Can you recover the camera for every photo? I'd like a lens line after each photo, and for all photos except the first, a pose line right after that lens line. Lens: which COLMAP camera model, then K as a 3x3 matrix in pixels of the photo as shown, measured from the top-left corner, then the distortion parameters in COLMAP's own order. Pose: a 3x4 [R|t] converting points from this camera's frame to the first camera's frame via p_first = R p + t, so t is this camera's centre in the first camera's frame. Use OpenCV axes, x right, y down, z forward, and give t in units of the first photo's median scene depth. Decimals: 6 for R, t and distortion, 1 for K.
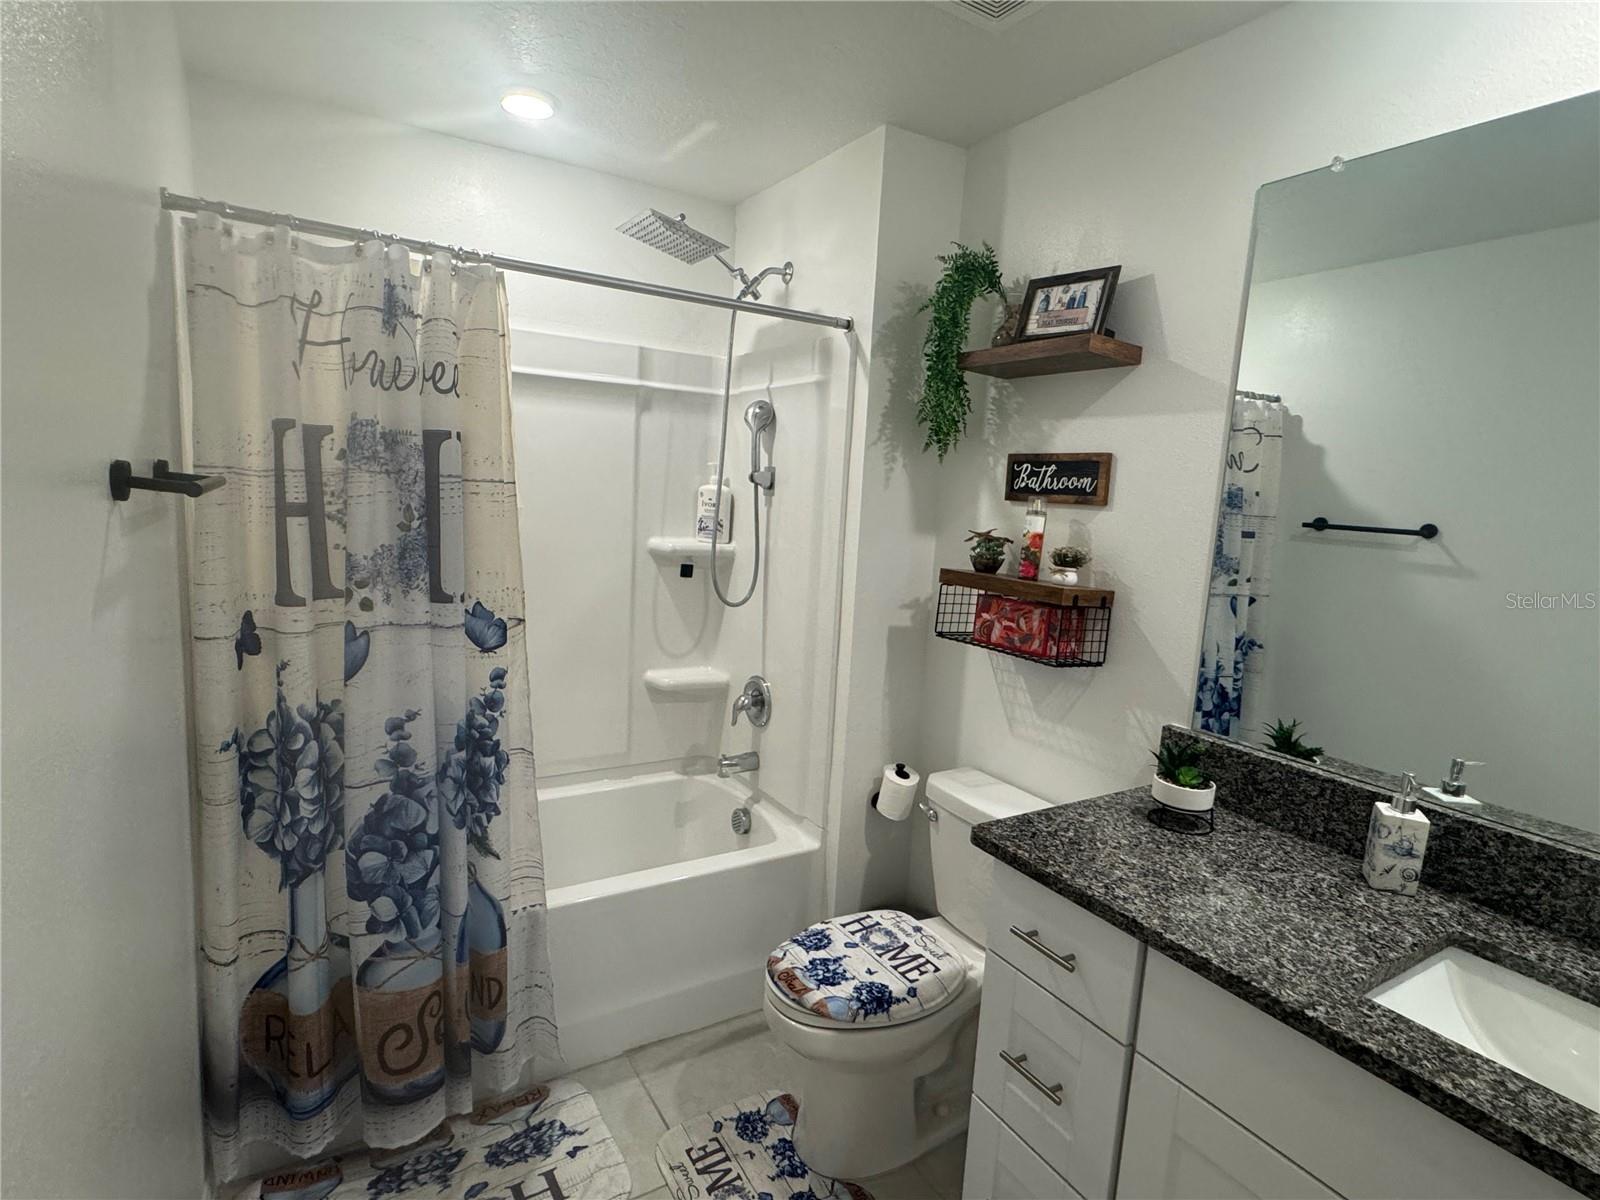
lens RADIAL K [[817.0, 0, 785.2], [0, 817.0, 606.0], [0, 0, 1]] dist [0.000129, 0.000714]
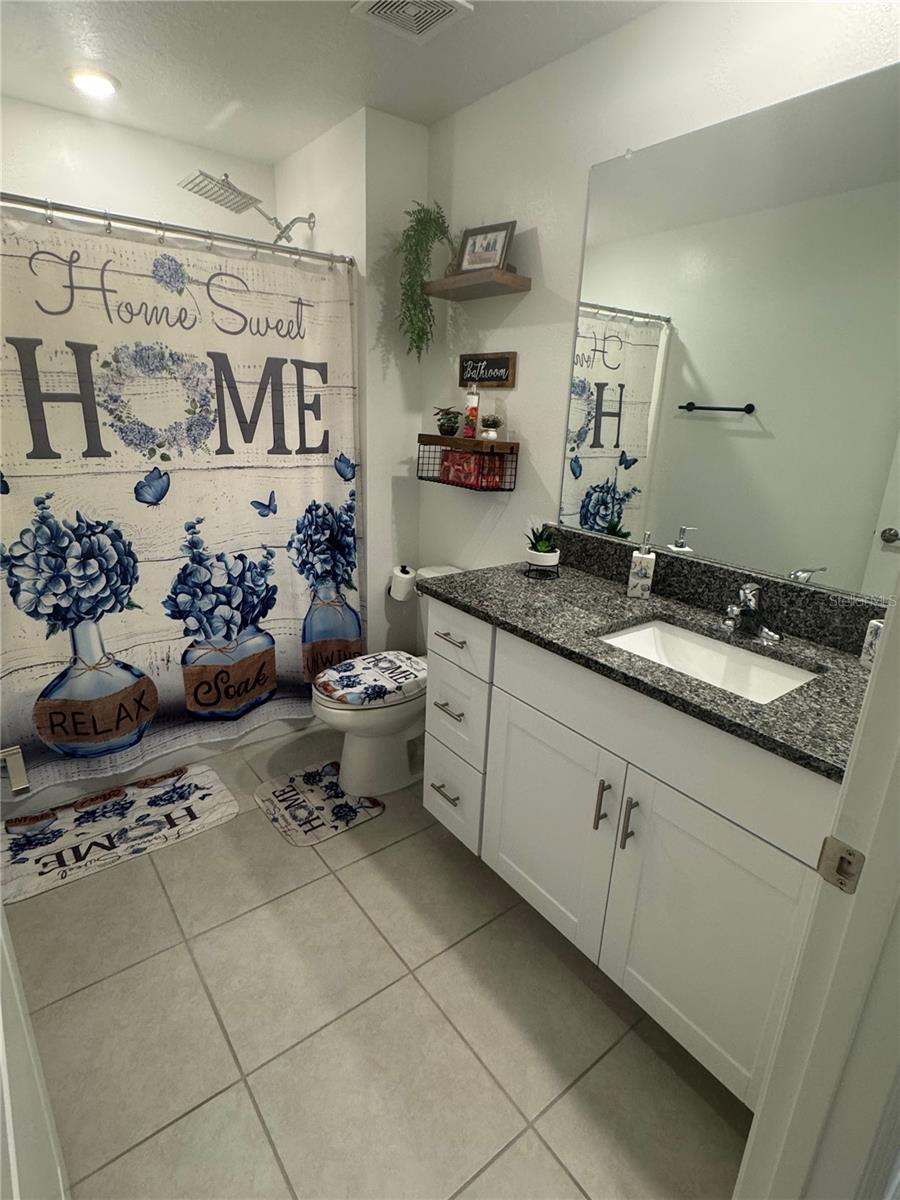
lens RADIAL K [[612.7, 0, 450.0], [0, 612.7, 600.0], [0, 0, 1]] dist [0.000129, 0.000714]
pose [[0.993407, -0.049688, 0.103309, 0.126902], [0.031431, 0.984706, 0.171363, 0.072796], [-0.110244, -0.166986, 0.979776, -0.204330]]
